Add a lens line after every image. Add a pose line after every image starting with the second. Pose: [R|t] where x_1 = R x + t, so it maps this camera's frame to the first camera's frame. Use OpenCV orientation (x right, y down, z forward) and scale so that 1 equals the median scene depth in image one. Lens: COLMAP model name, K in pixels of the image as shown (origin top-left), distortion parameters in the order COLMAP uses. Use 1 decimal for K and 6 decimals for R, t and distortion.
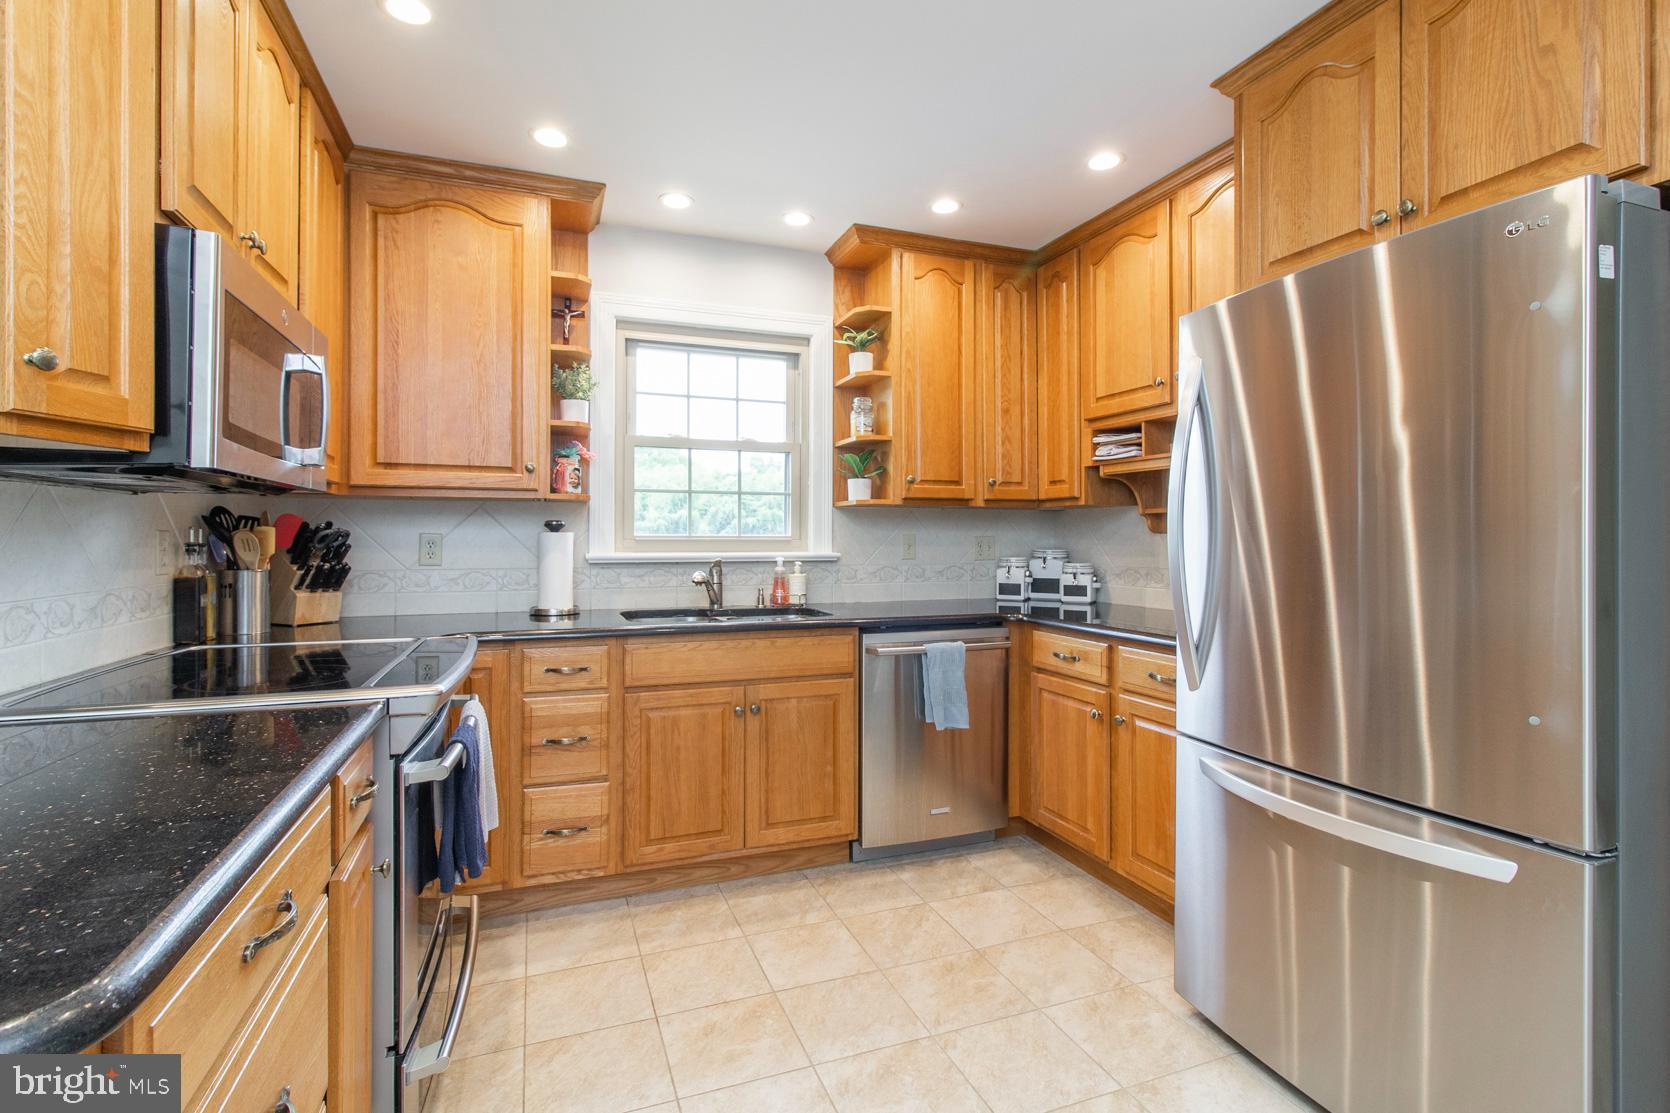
lens RADIAL K [[778.3, 0, 839.2], [0, 778.3, 539.6], [0, 0, 1]] dist [0.002821, 0.000282]
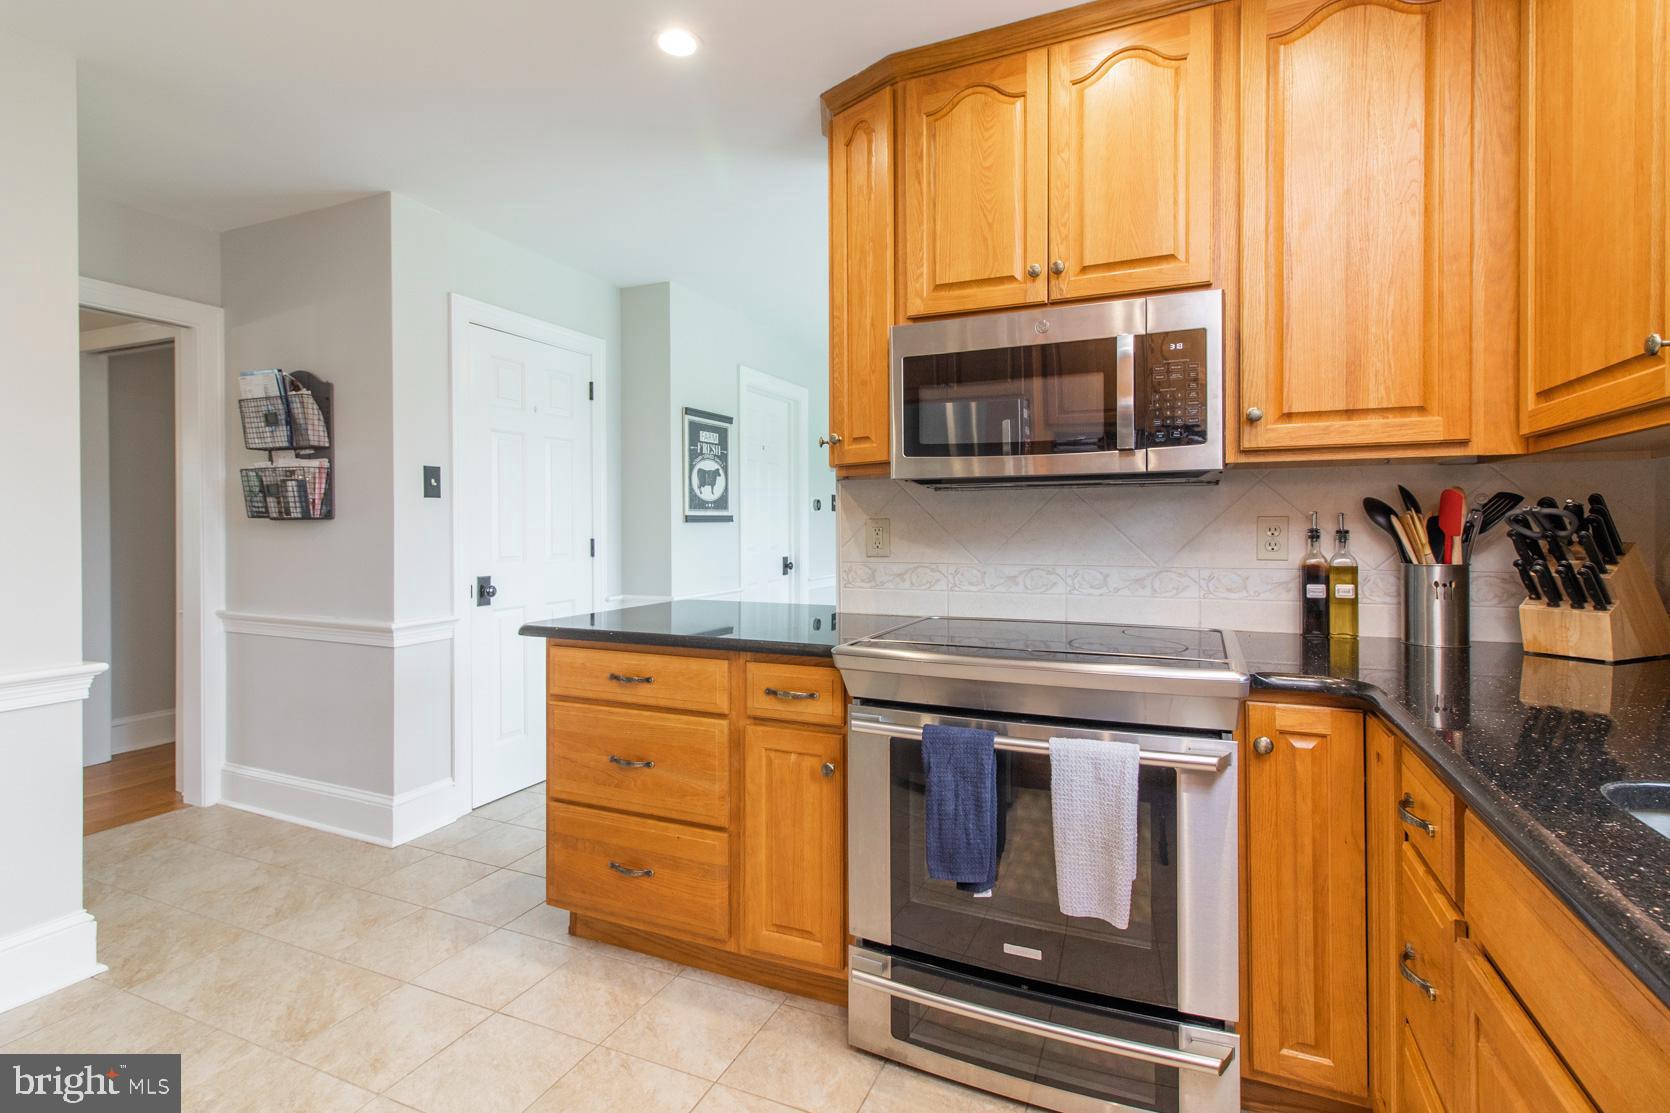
lens RADIAL K [[772.9, 0, 821.4], [0, 772.9, 535.0], [0, 0, 1]] dist [0.000058, 0.000262]
pose [[-0.709838, 0.006108, -0.704339, 0.183074], [0.000251, 0.999965, 0.008419, 0.002891], [0.704365, 0.005799, -0.709814, 0.922868]]
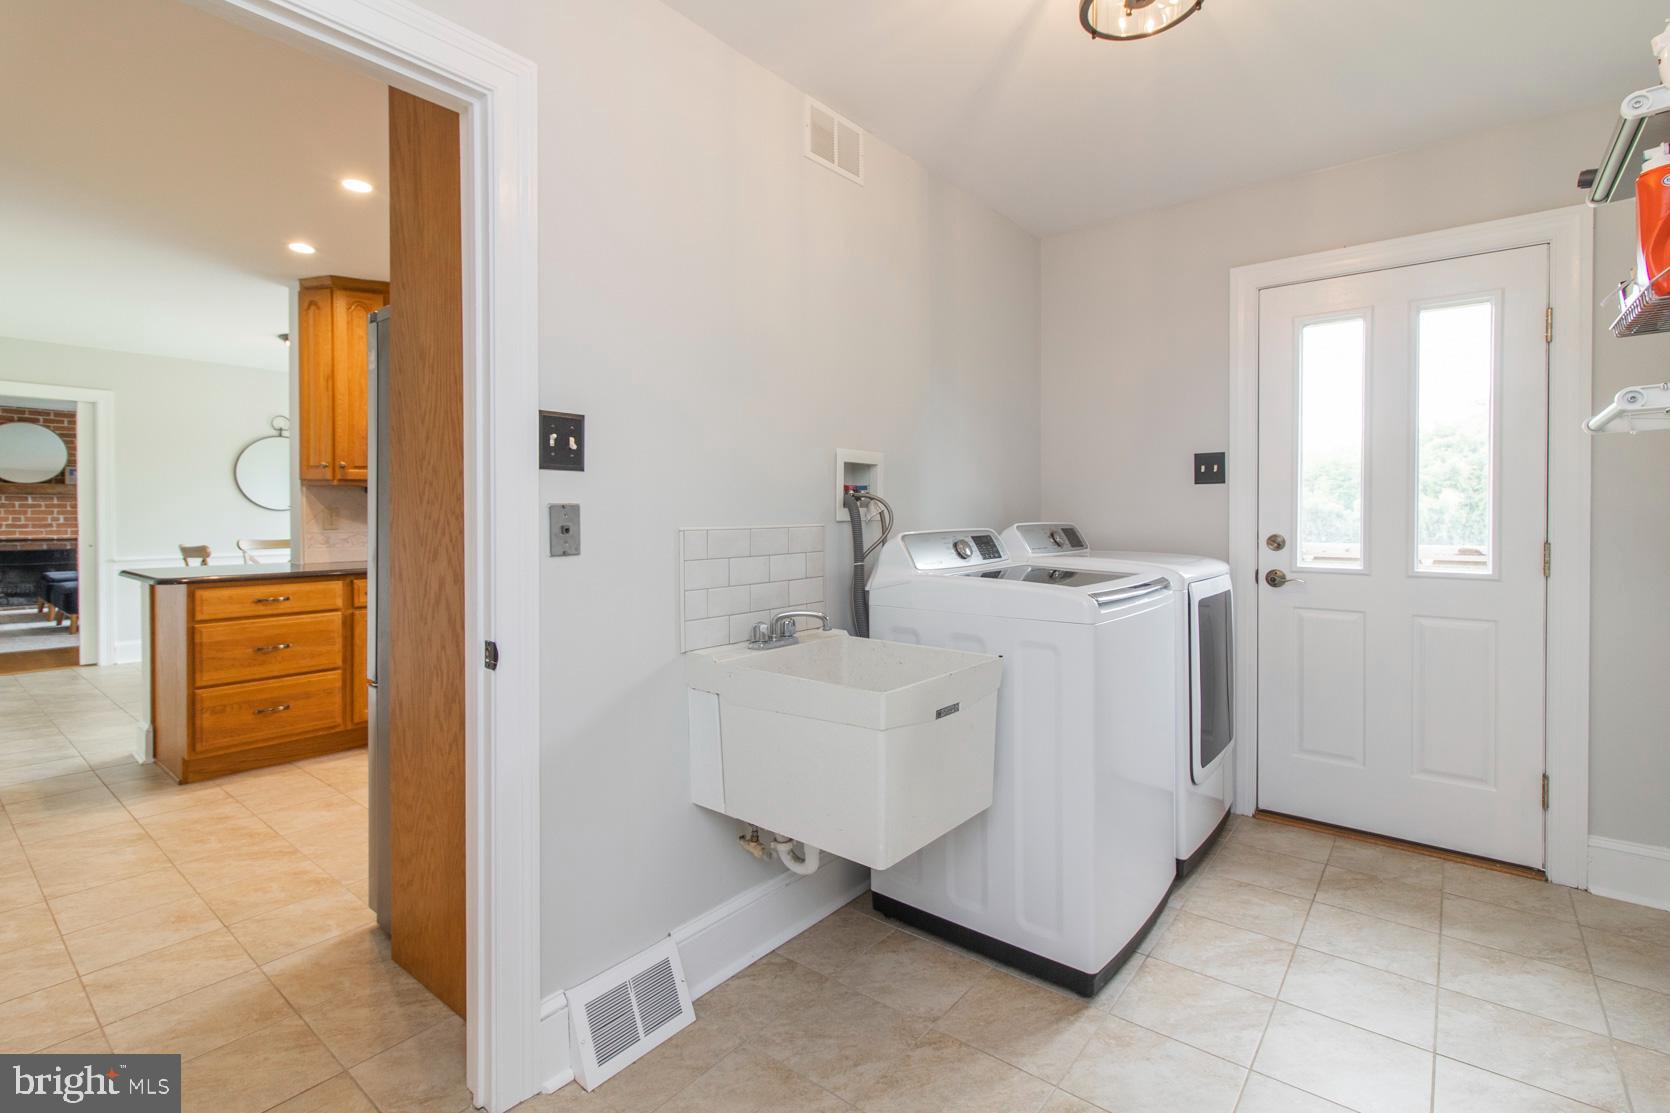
lens RADIAL K [[774.3, 0, 839.3], [0, 774.3, 520.9], [0, 0, 1]] dist [0.000034, -0.000095]
pose [[0.503829, 0.008741, -0.863759, 1.336545], [0.001464, 0.999939, 0.010973, 0.002256], [0.863802, -0.006793, 0.503785, 0.455758]]
